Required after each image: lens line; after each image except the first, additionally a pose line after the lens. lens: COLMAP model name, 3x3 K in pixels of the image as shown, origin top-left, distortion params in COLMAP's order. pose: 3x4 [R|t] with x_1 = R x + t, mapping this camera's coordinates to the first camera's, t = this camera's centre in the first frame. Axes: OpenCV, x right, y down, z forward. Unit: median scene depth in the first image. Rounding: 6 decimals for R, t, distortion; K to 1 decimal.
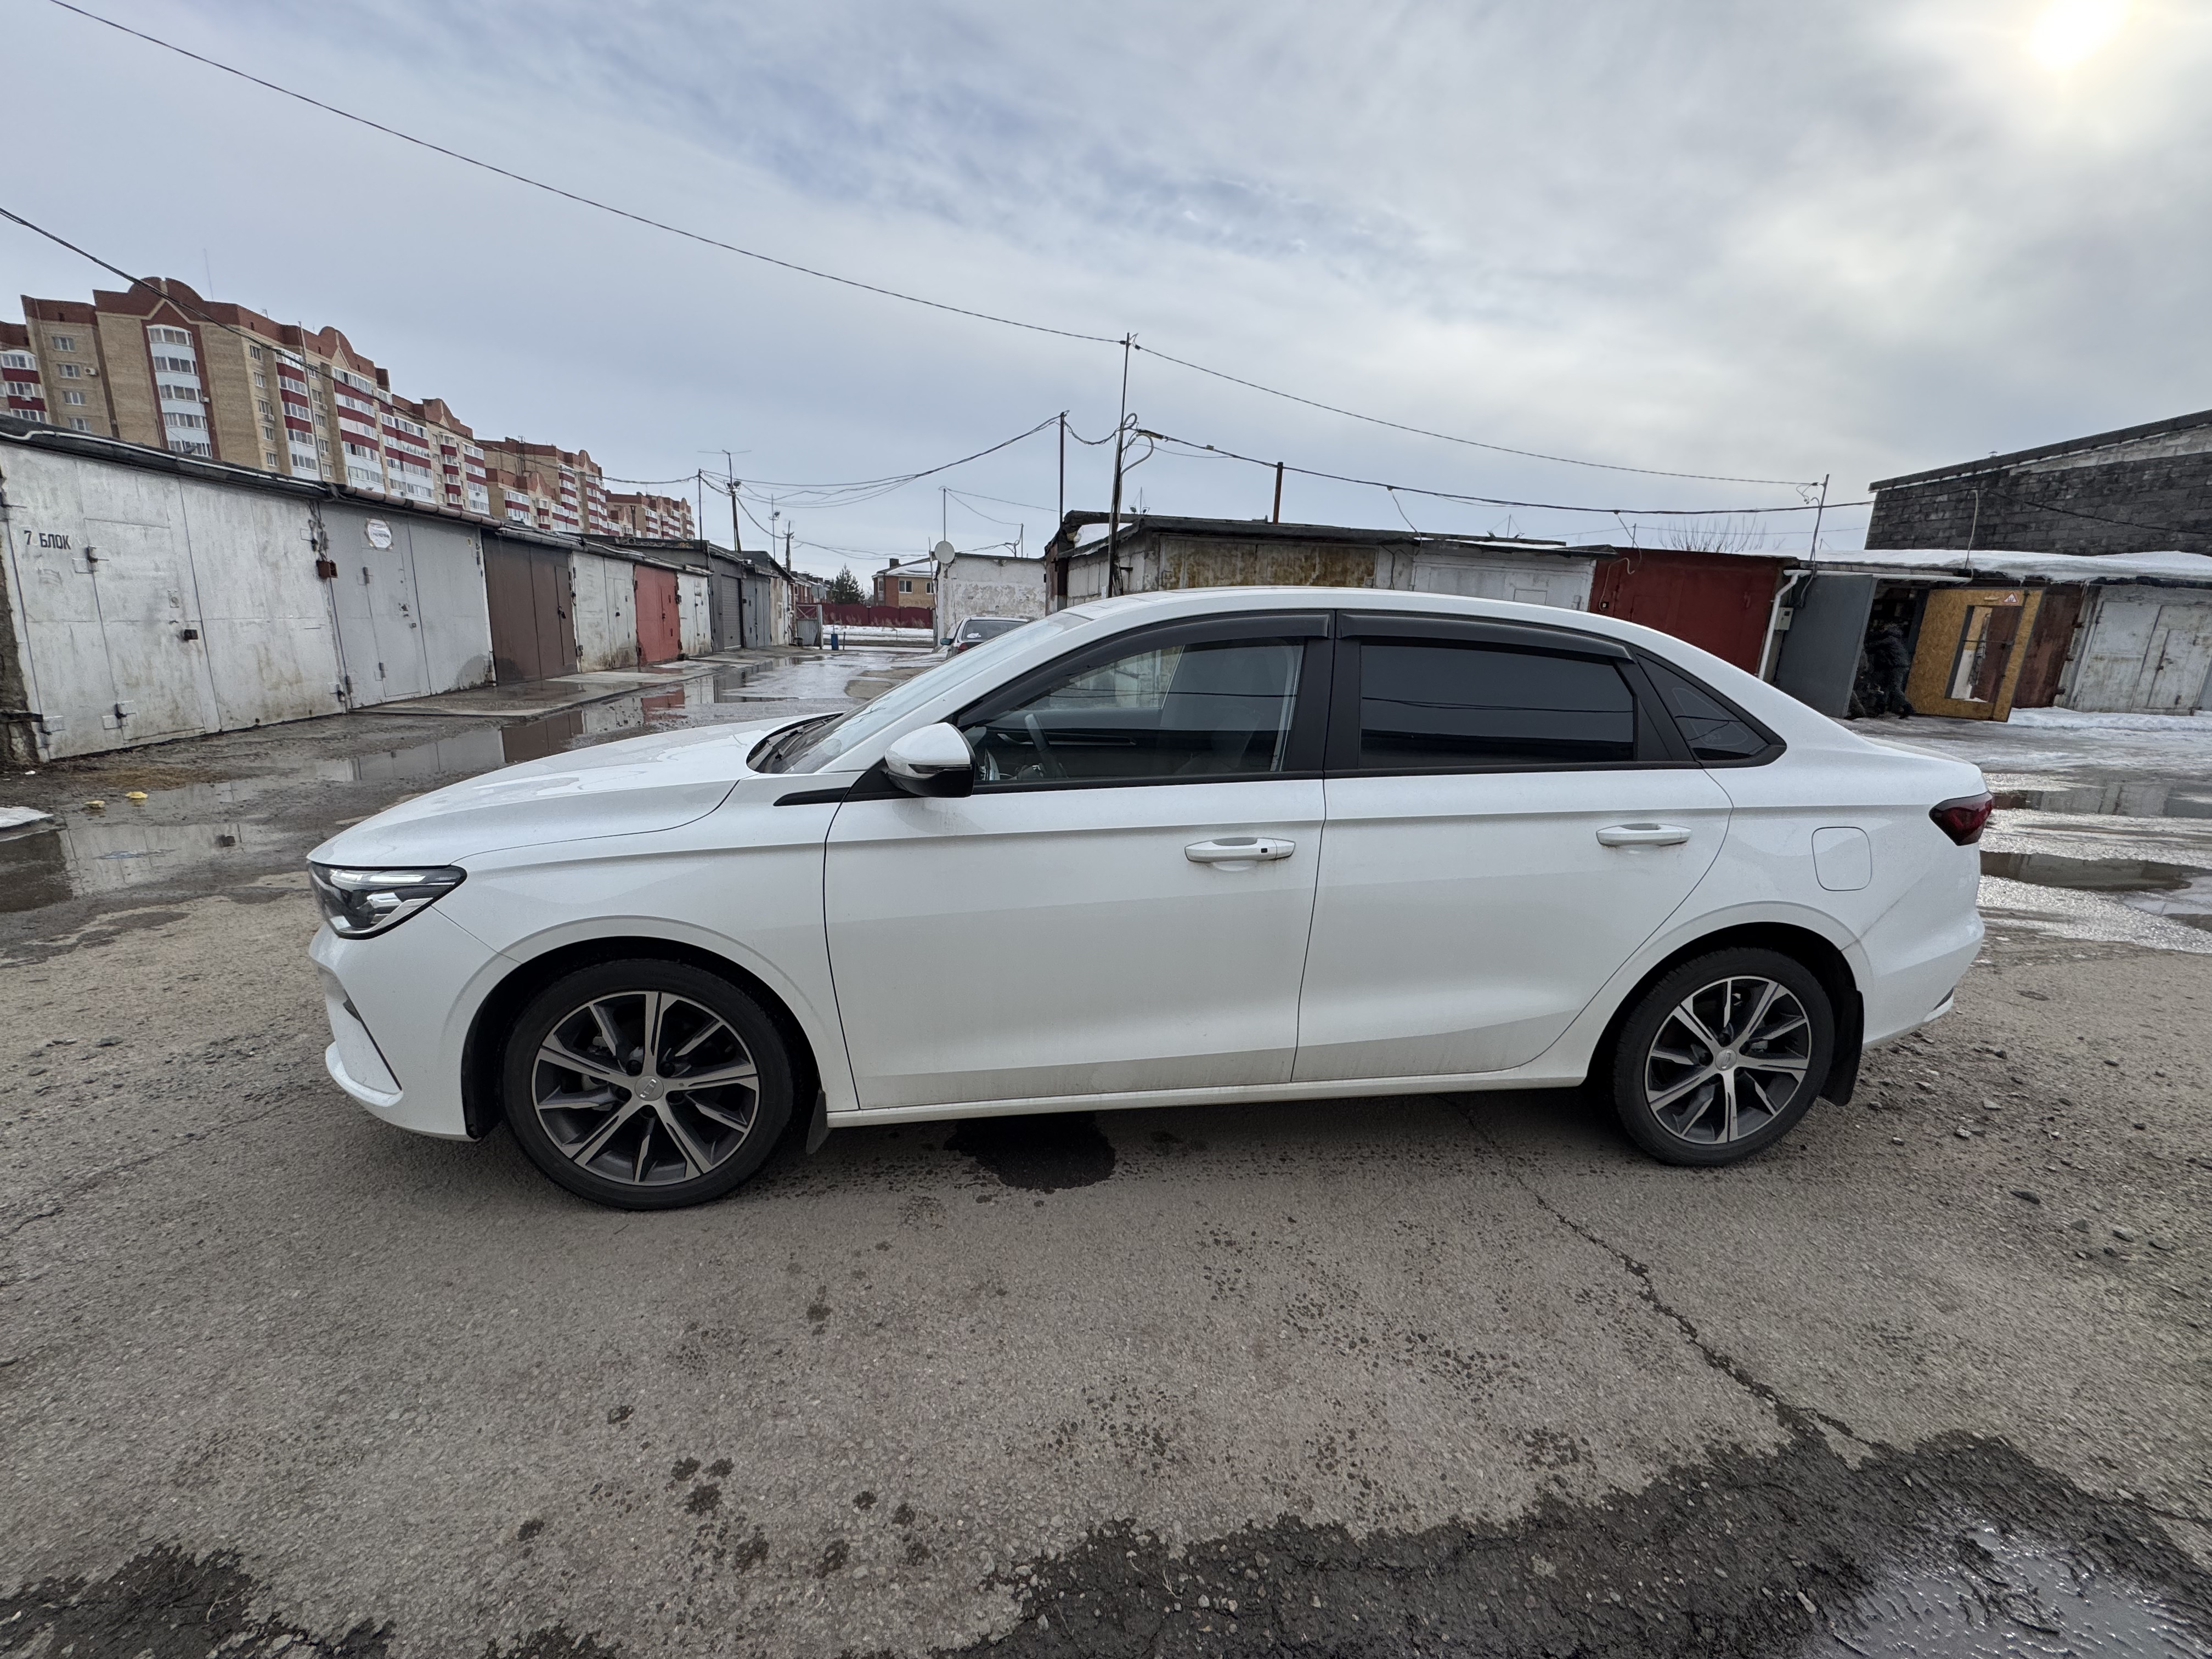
lens RADIAL K [[873.3, 0, 1110.5], [0, 873.3, 816.4], [0, 0, 1]] dist [-0.001150, -0.000249]
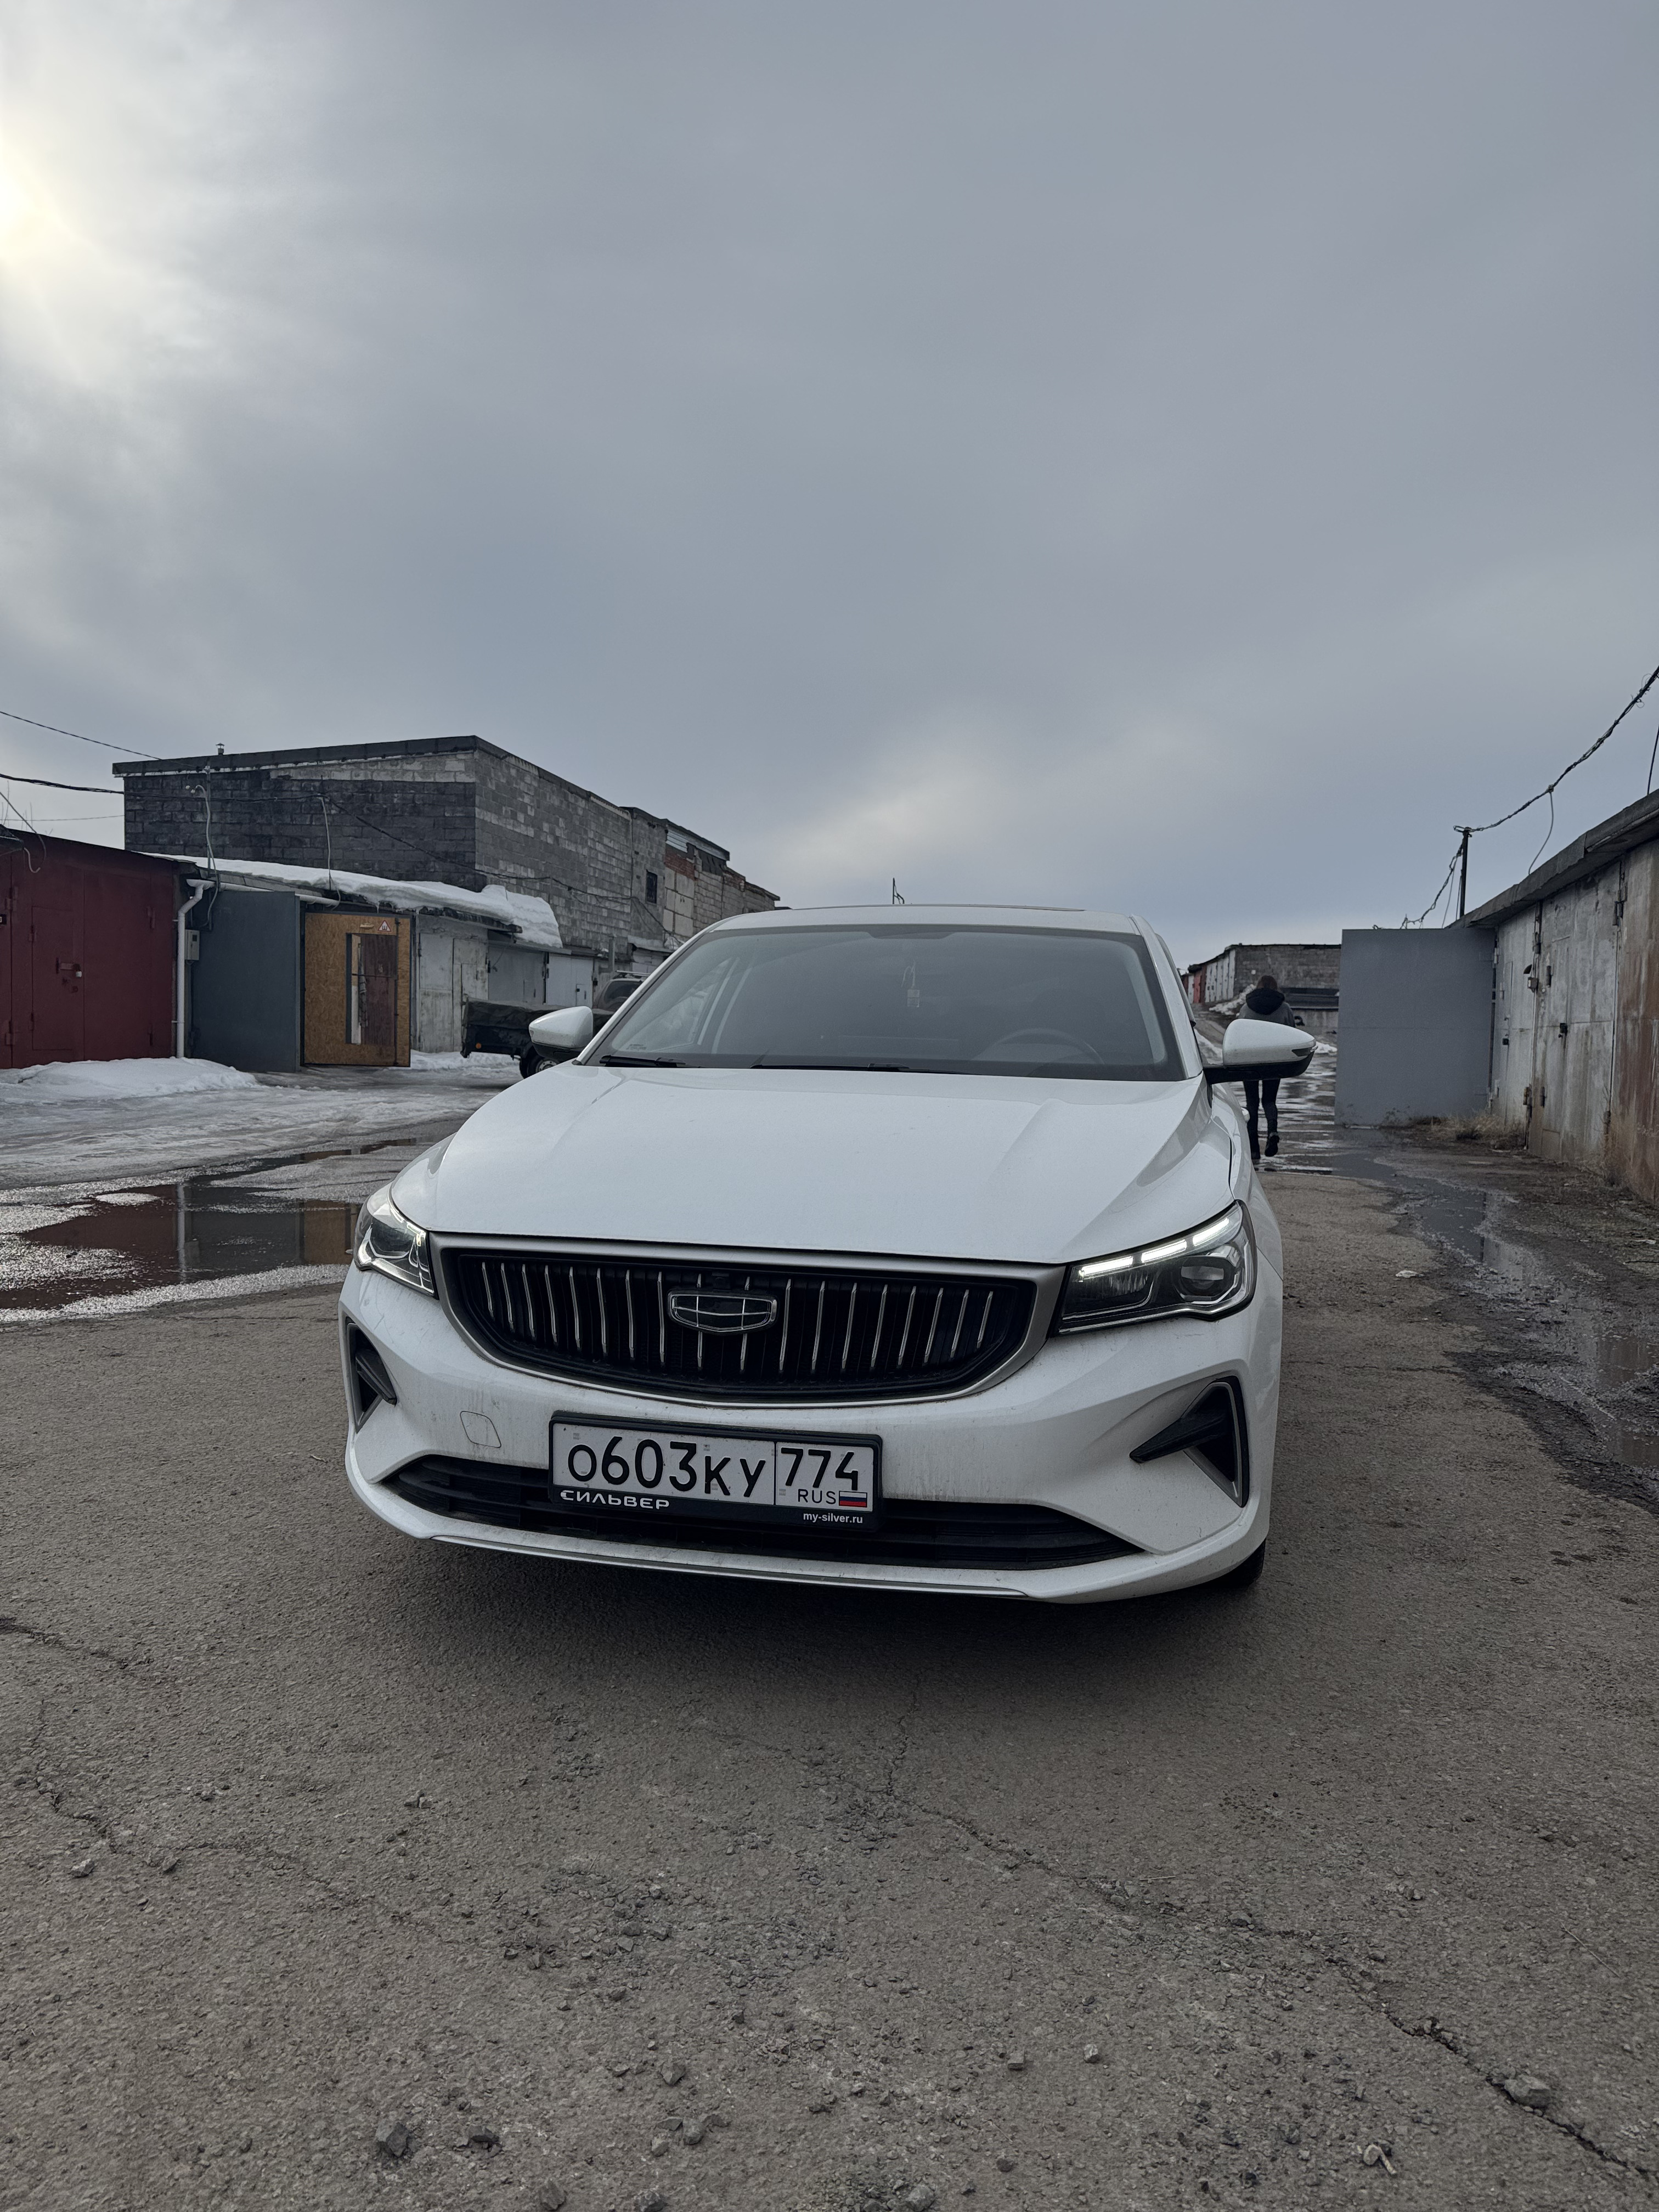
lens RADIAL K [[1549.2, 0, 821.6], [0, 1549.2, 1107.0], [0, 0, 1]] dist [0.021847, -0.028053]
pose [[0.333030, -0.080359, 0.939486, -0.267653], [0.190964, 0.981462, 0.016257, -0.015565], [-0.923377, 0.173994, 0.342202, 0.098869]]
